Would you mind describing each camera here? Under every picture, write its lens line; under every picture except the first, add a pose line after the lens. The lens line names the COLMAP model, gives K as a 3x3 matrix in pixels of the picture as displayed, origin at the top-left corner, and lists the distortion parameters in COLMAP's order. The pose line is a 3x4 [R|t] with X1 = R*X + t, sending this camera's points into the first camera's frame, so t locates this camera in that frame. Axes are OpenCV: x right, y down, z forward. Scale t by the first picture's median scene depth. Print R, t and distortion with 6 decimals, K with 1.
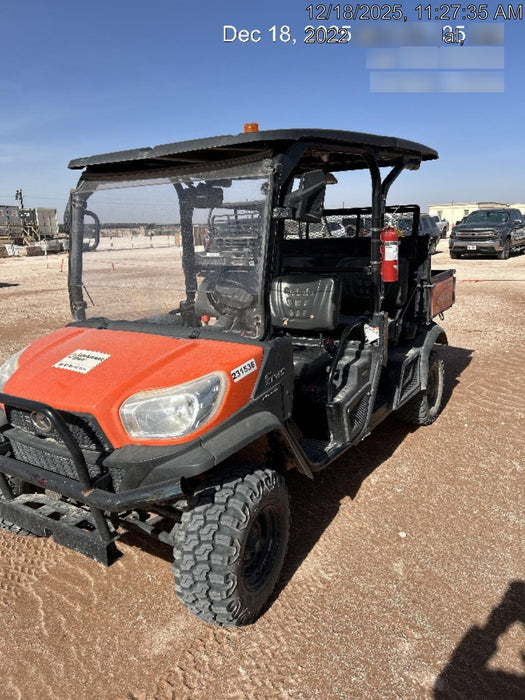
lens RADIAL K [[533.7, 0, 269.8], [0, 533.7, 349.9], [0, 0, 1]] dist [-0.001676, -0.004631]
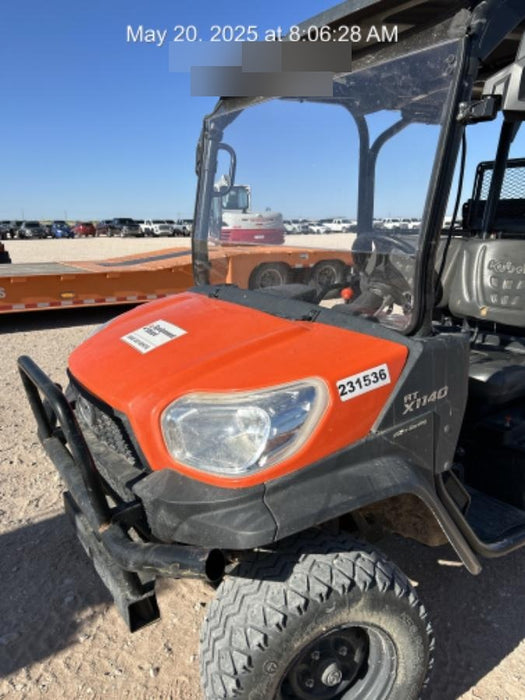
lens RADIAL K [[527.7, 0, 260.6], [0, 527.7, 351.3], [0, 0, 1]] dist [0.012516, 0.000586]
pose [[0.900084, 0.126790, -0.416860, 0.086302], [-0.111965, 0.991903, 0.059937, -0.017652], [0.421084, -0.007275, 0.906992, 0.420630]]
